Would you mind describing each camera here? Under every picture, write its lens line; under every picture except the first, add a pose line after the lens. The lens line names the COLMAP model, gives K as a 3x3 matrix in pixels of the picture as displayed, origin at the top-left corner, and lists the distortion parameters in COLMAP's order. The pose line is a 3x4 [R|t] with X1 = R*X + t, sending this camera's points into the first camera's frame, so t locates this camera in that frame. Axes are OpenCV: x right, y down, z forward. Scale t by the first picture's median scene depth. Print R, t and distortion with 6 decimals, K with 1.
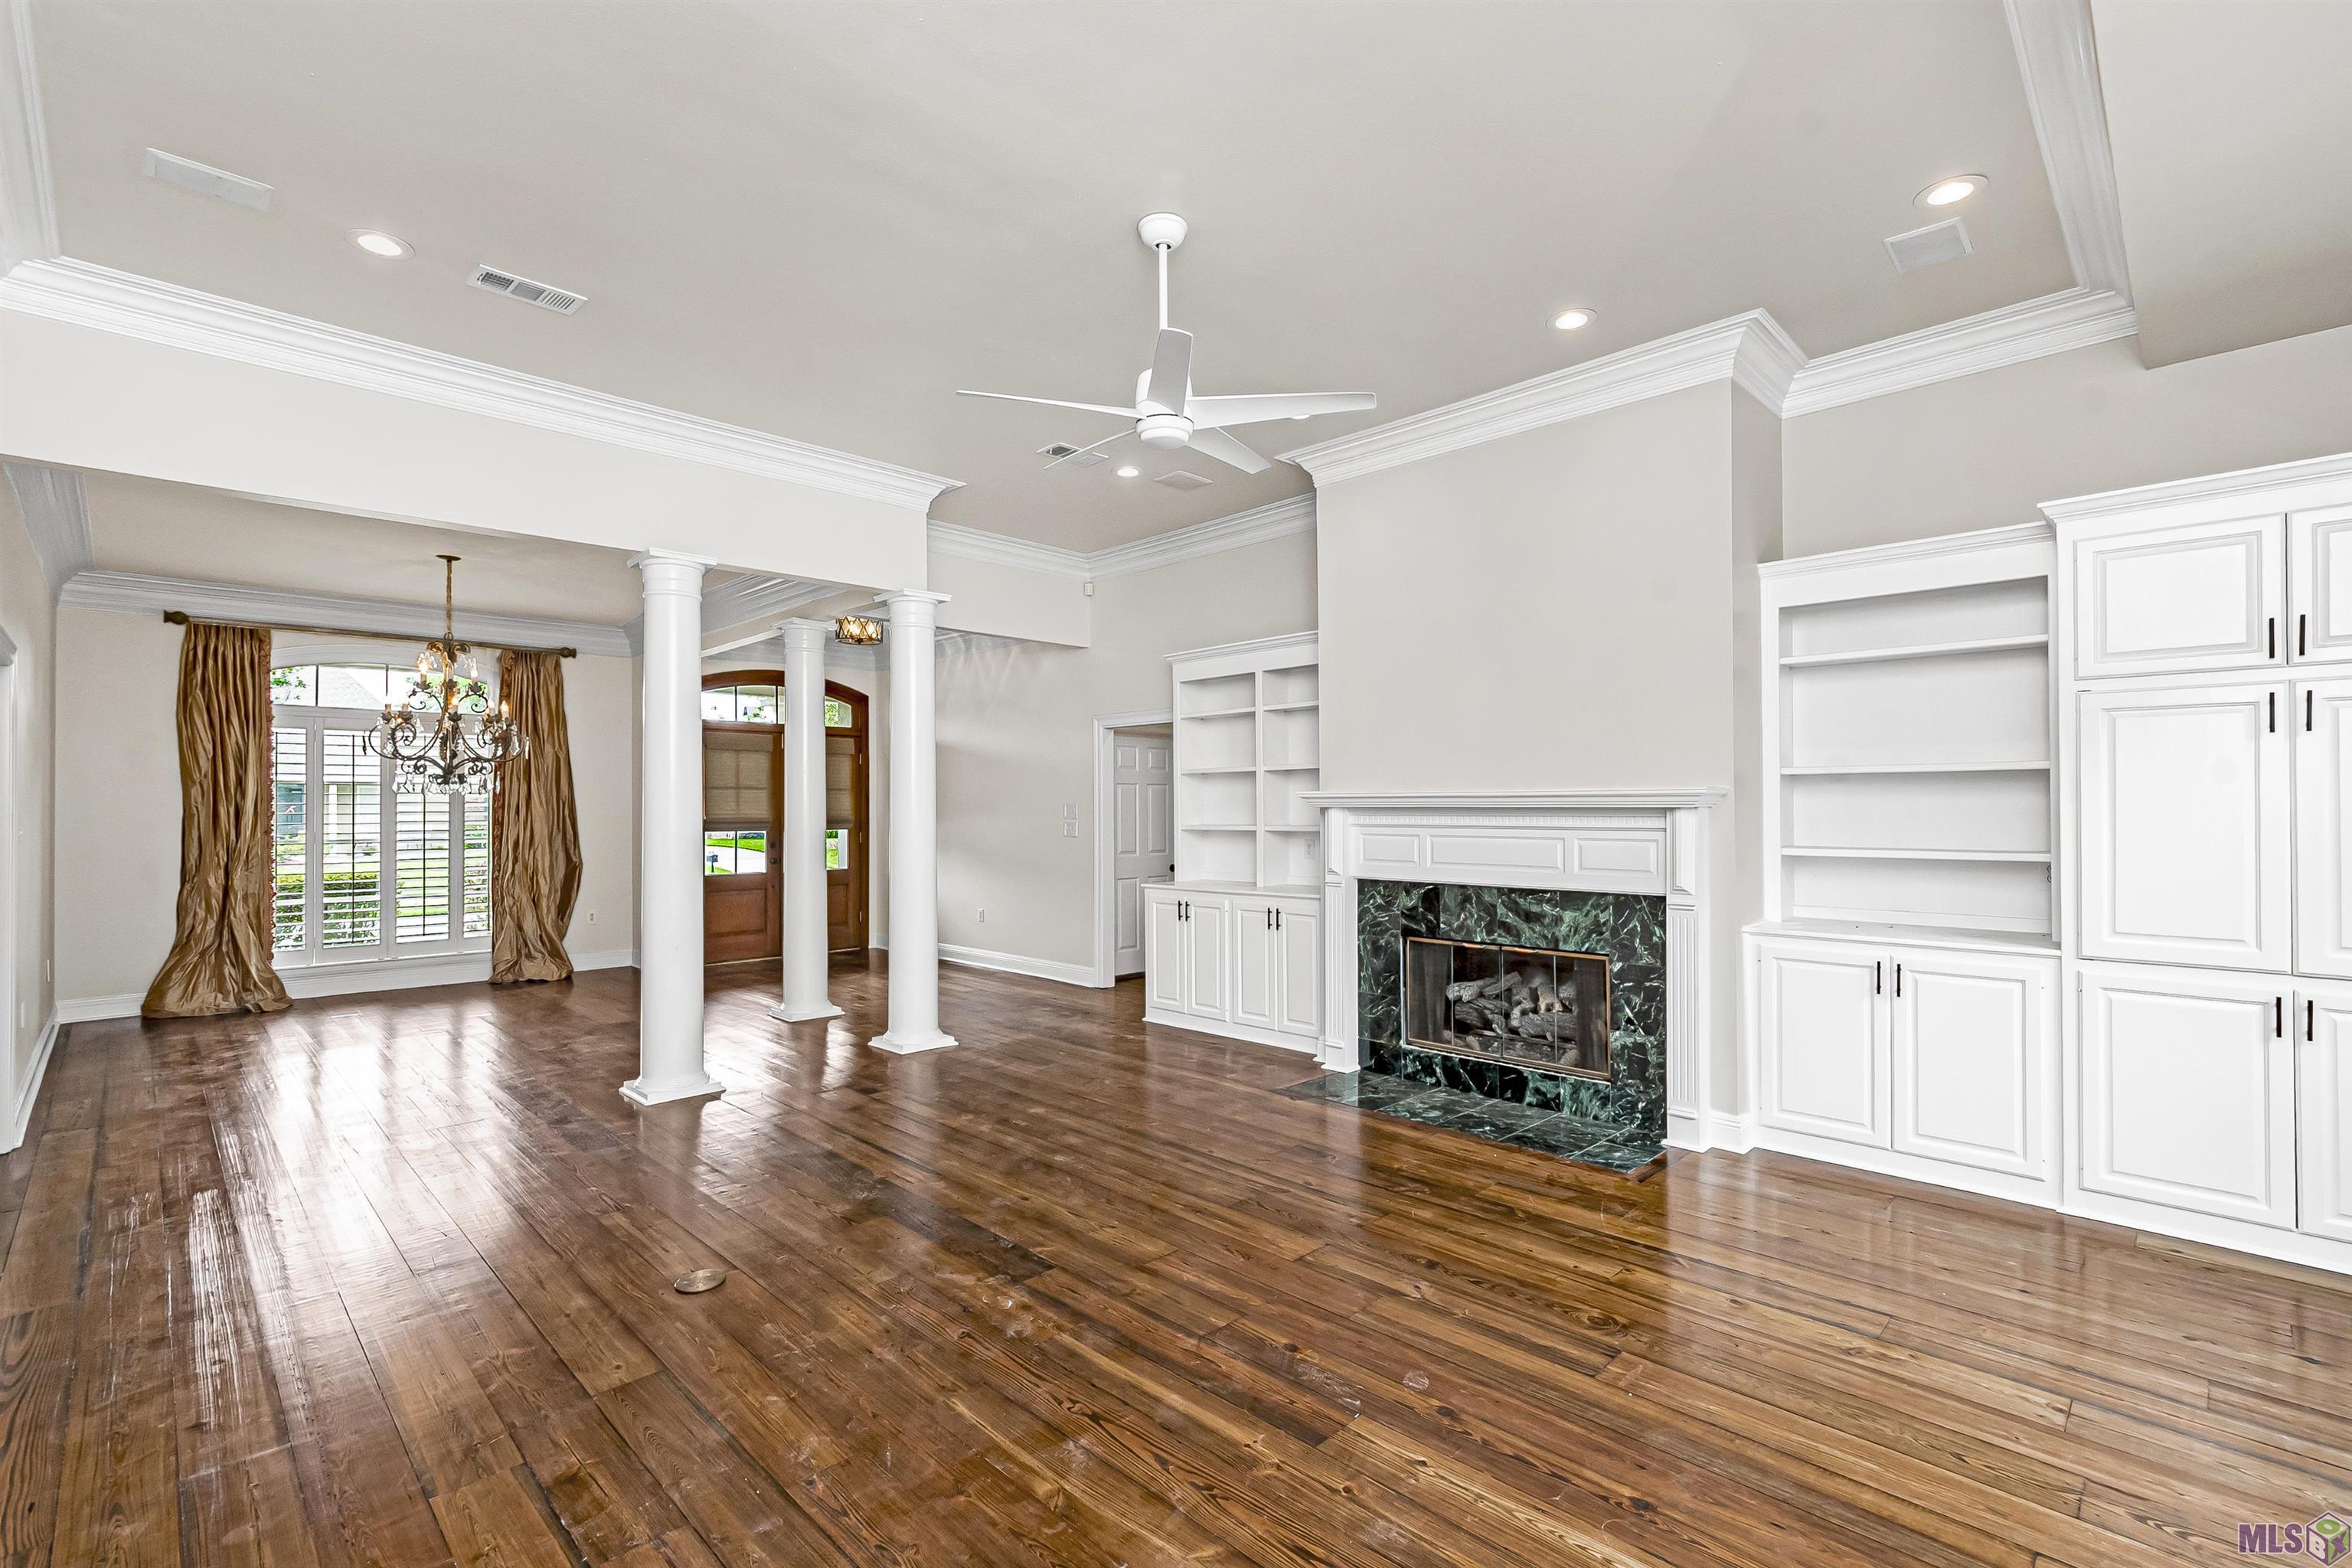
lens RADIAL K [[1047.1, 0, 1189.4], [0, 1047.1, 798.2], [0, 0, 1]] dist [0.000494, -0.000092]
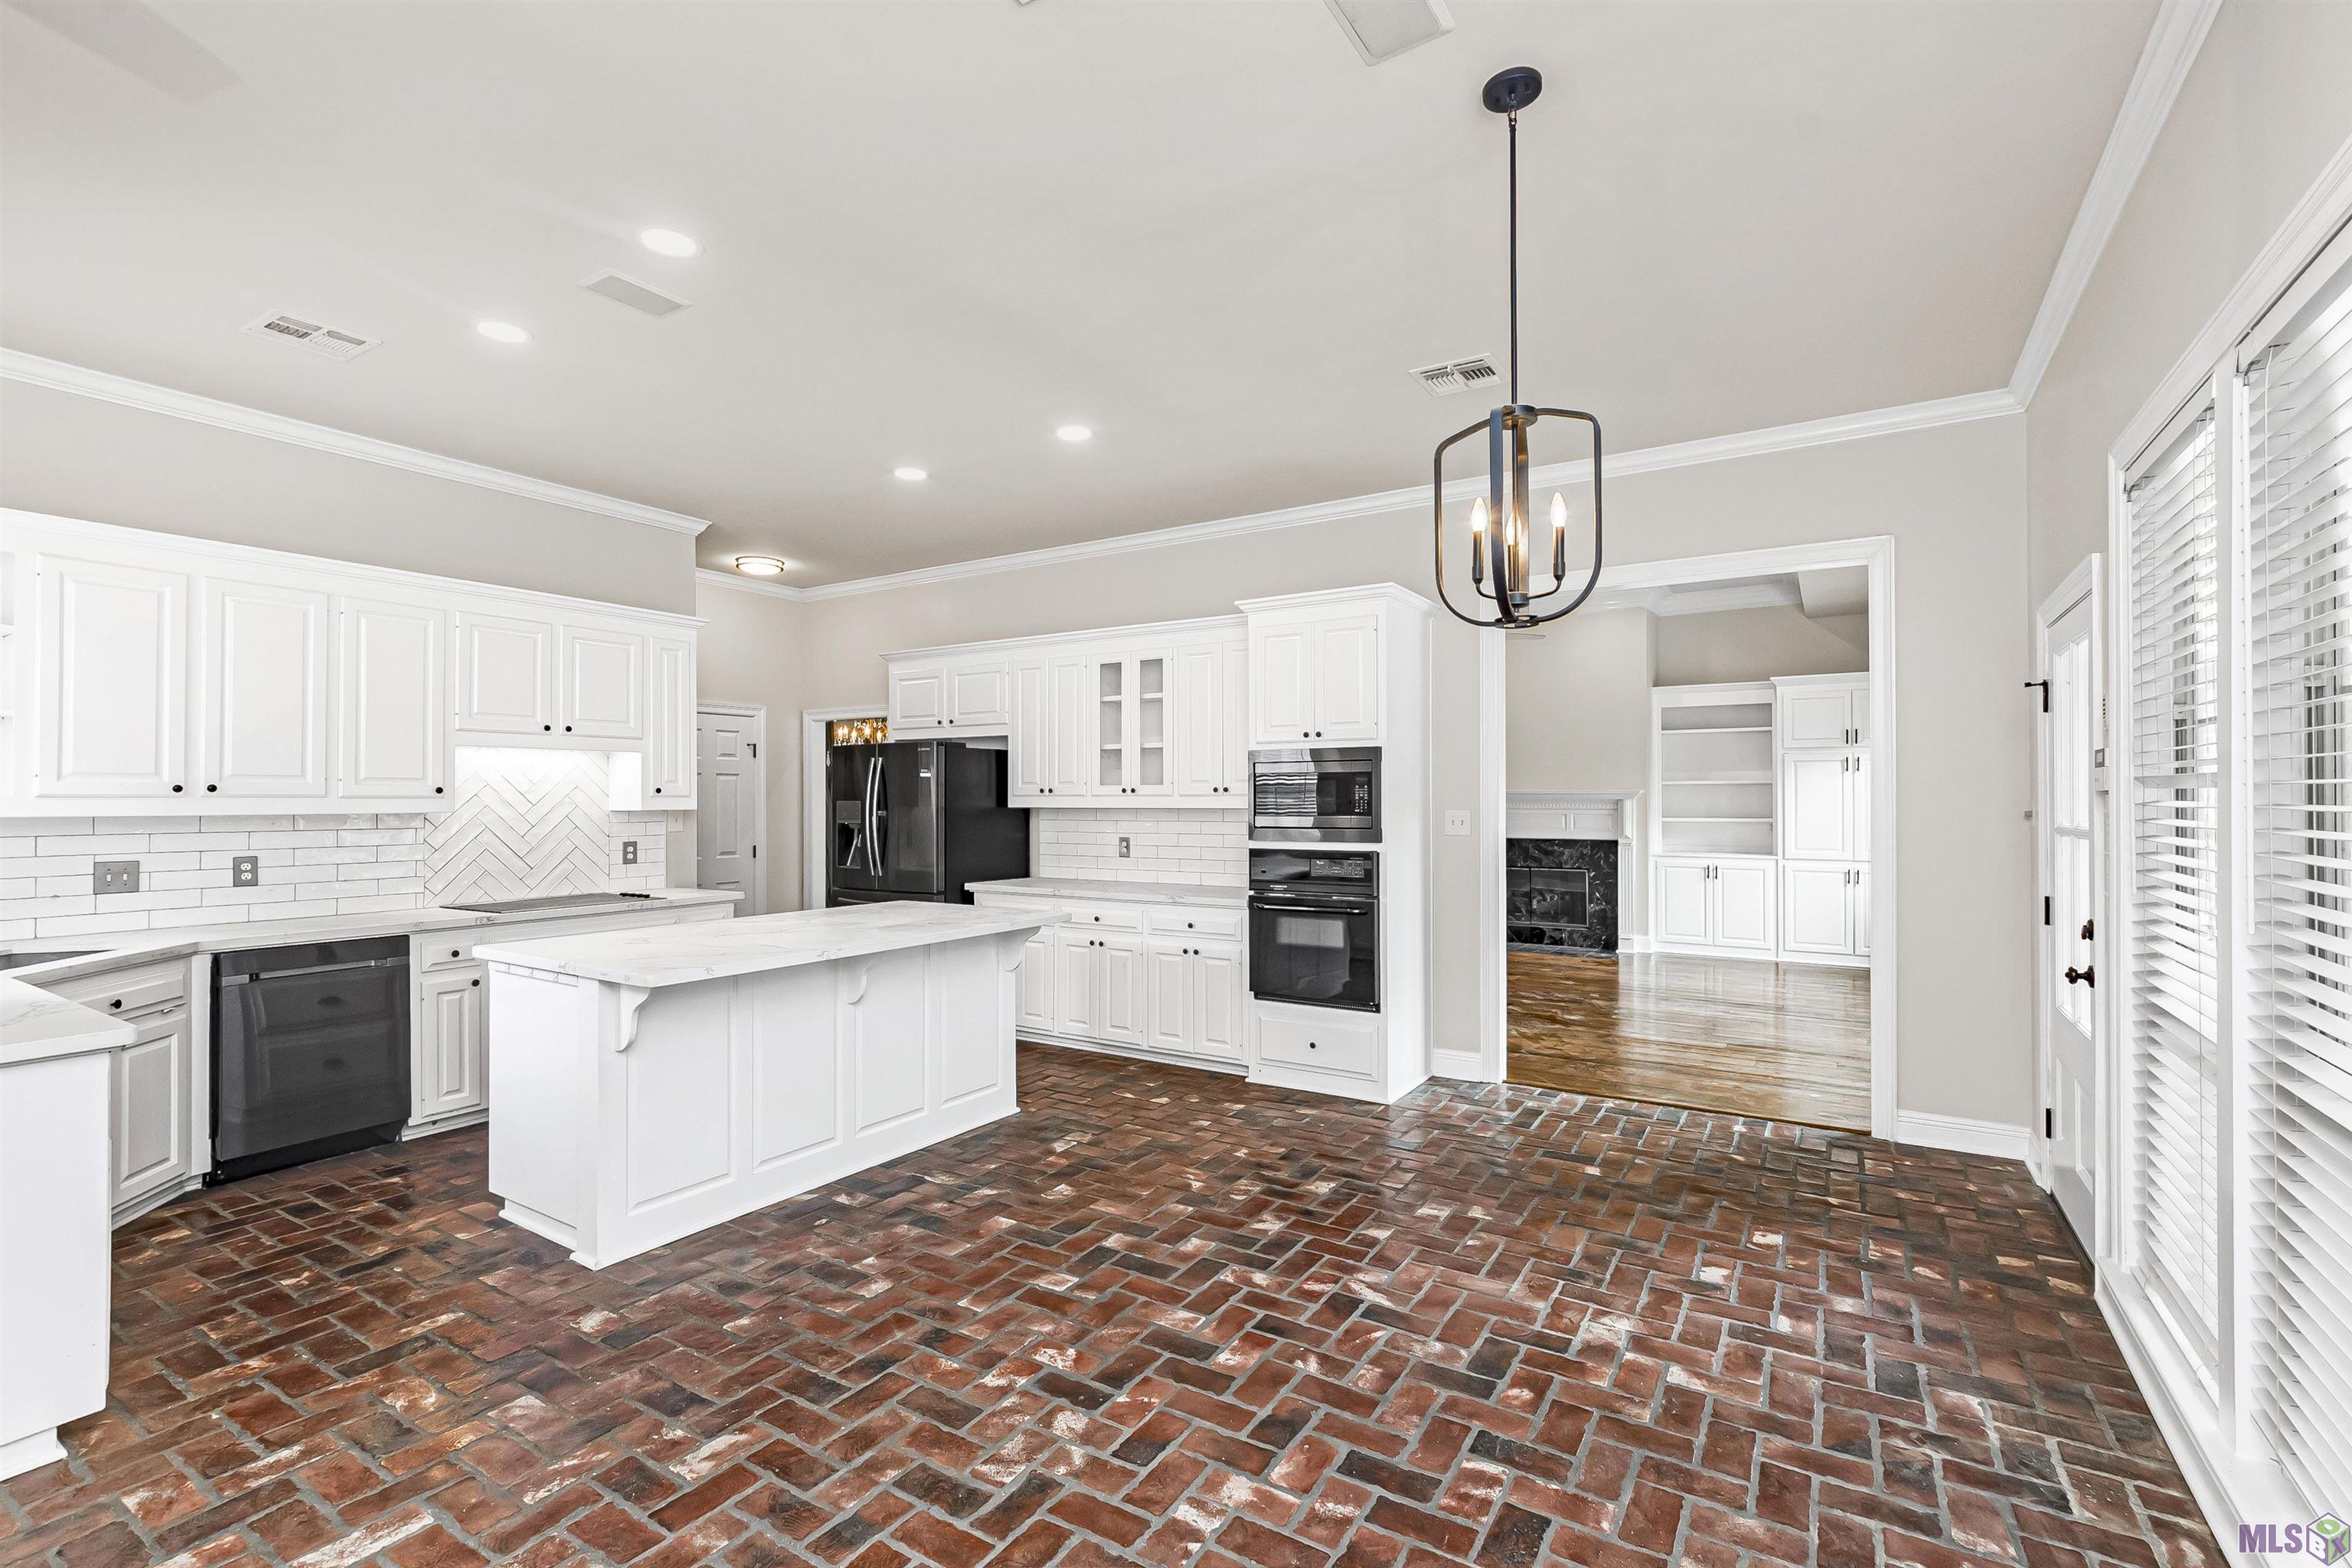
lens RADIAL K [[1035.2, 0, 1176.8], [0, 1035.2, 789.9], [0, 0, 1]] dist [0.000682, -0.000581]
pose [[0.979089, 0.003355, 0.203403, -0.743527], [-0.003378, 0.999994, -0.000234, -0.006648], [-0.203403, -0.000458, 0.979095, -0.781659]]
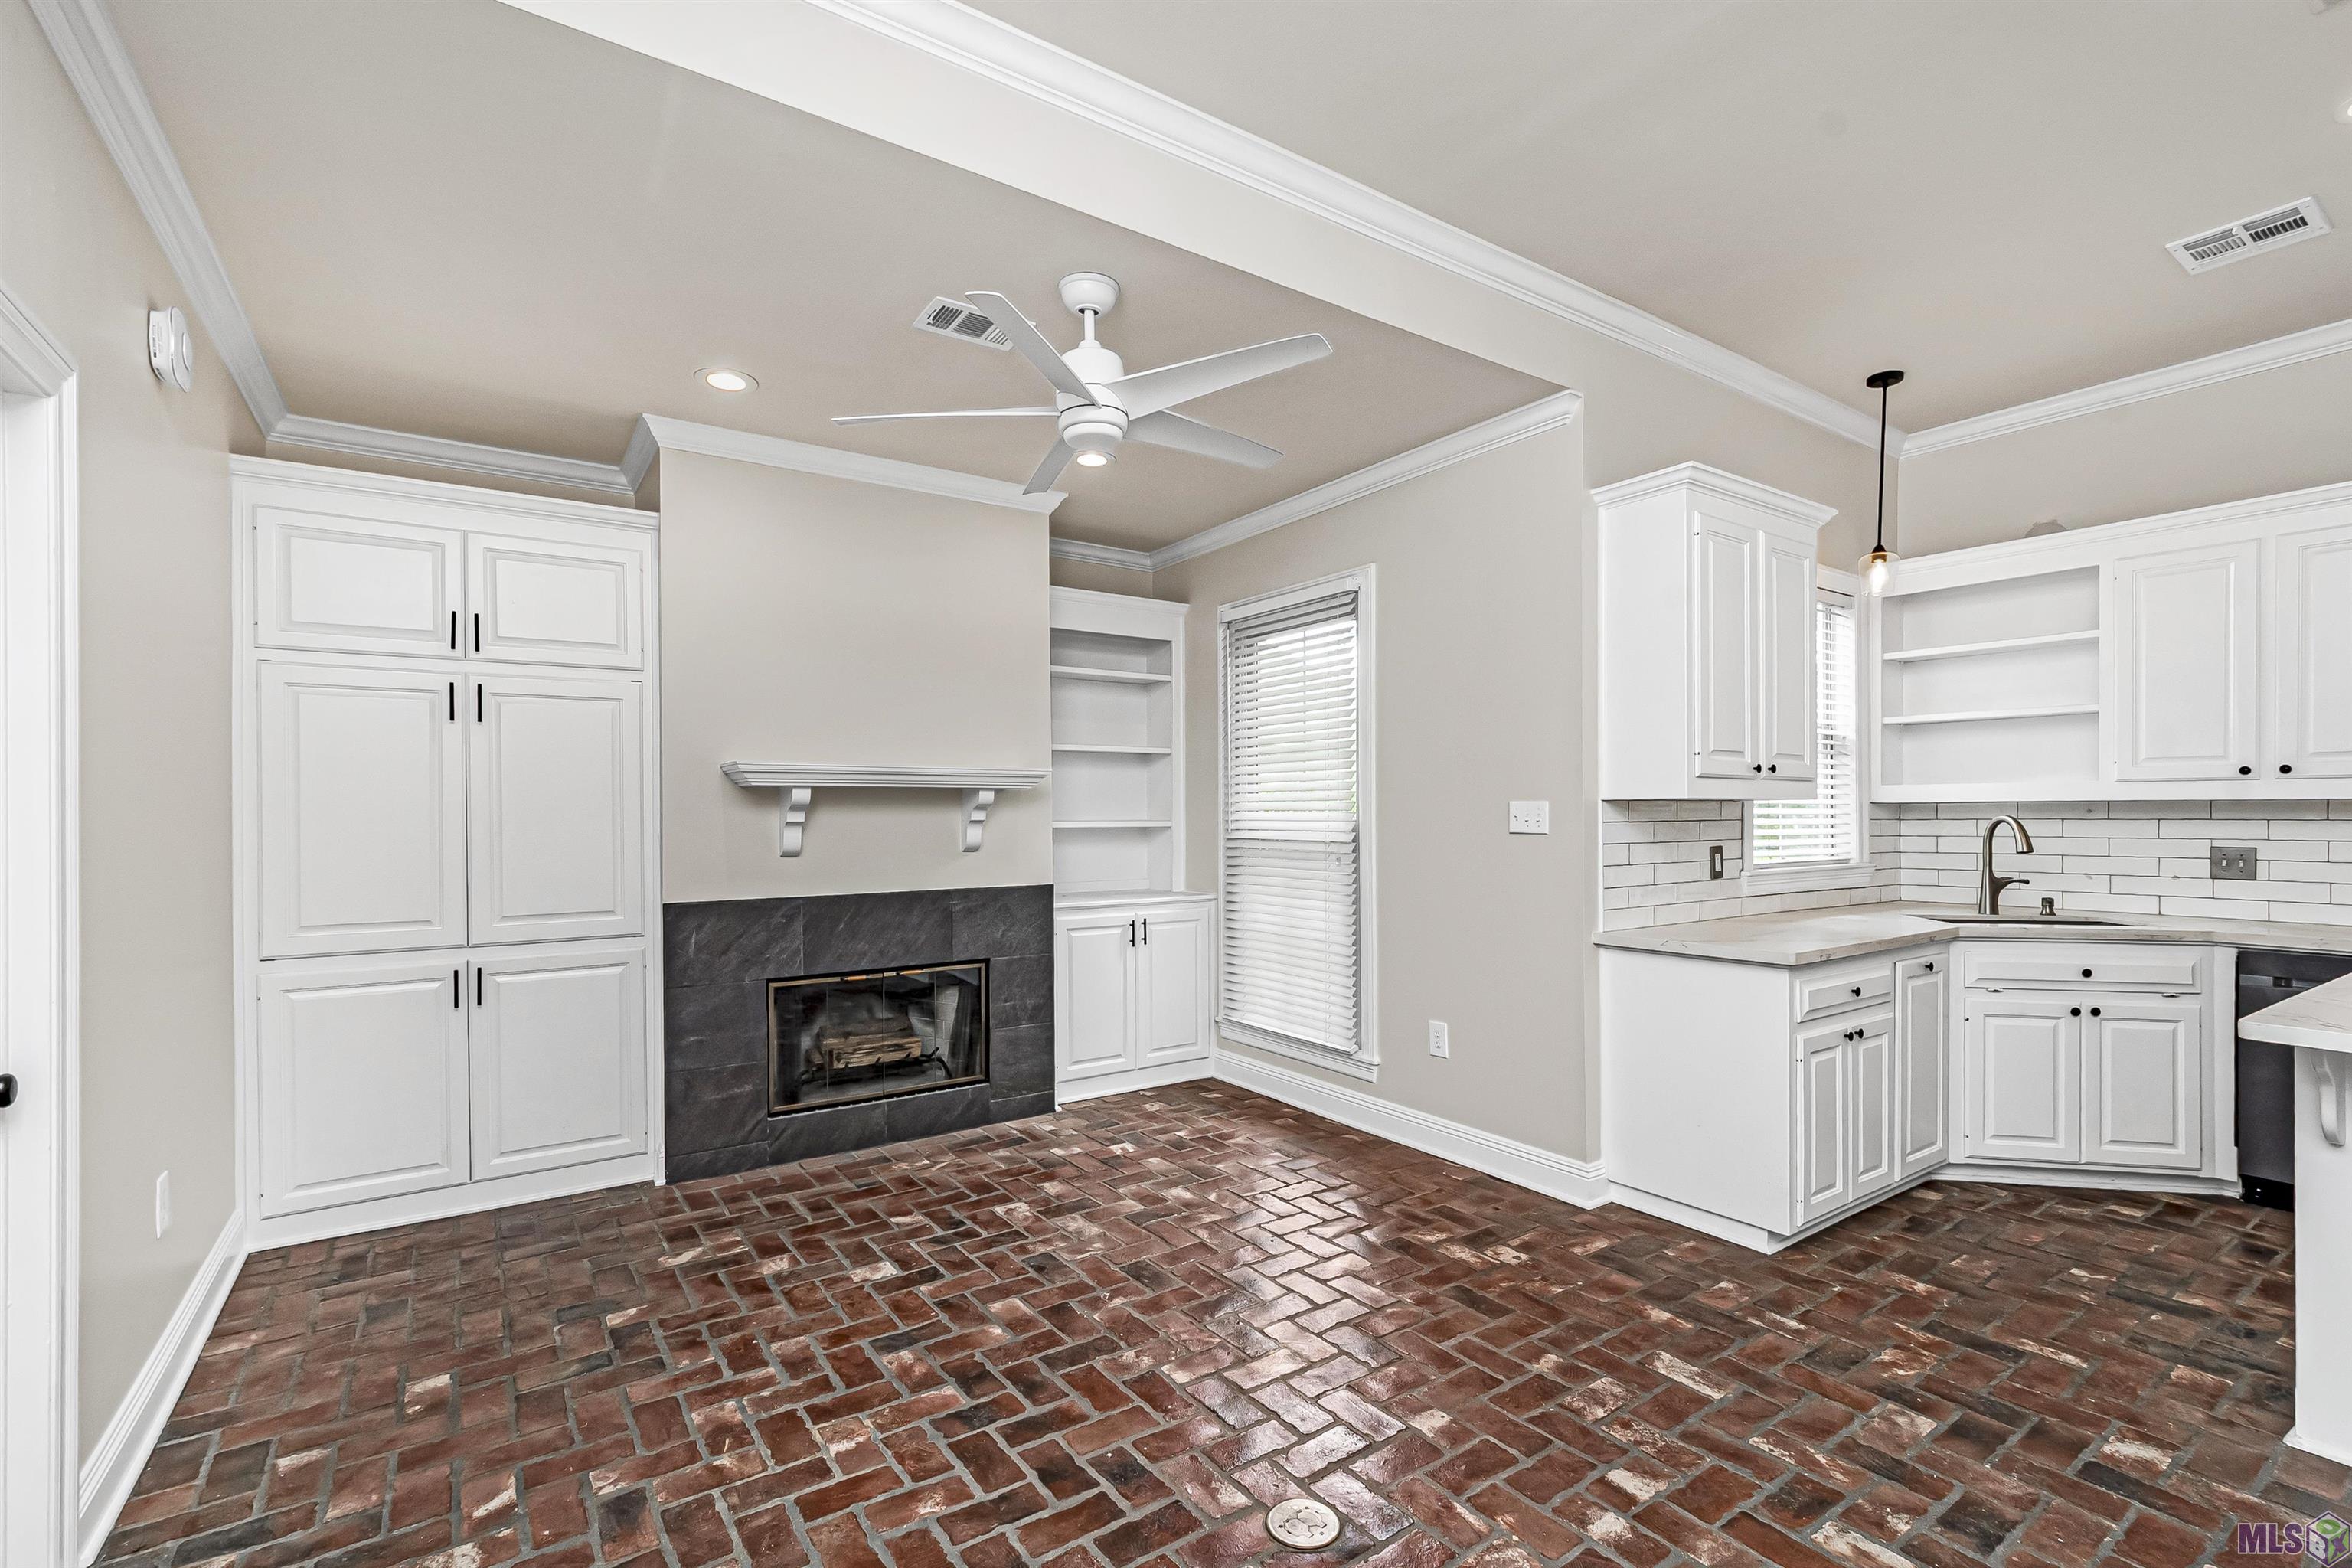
lens RADIAL K [[1064.8, 0, 1141.4], [0, 1064.8, 813.3], [0, 0, 1]] dist [-0.001423, -0.000217]
pose [[-0.222942, 0.005663, -0.974815, -0.431221], [0.010260, 0.999941, 0.003462, 0.013147], [0.974778, -0.009230, -0.222987, -0.475955]]
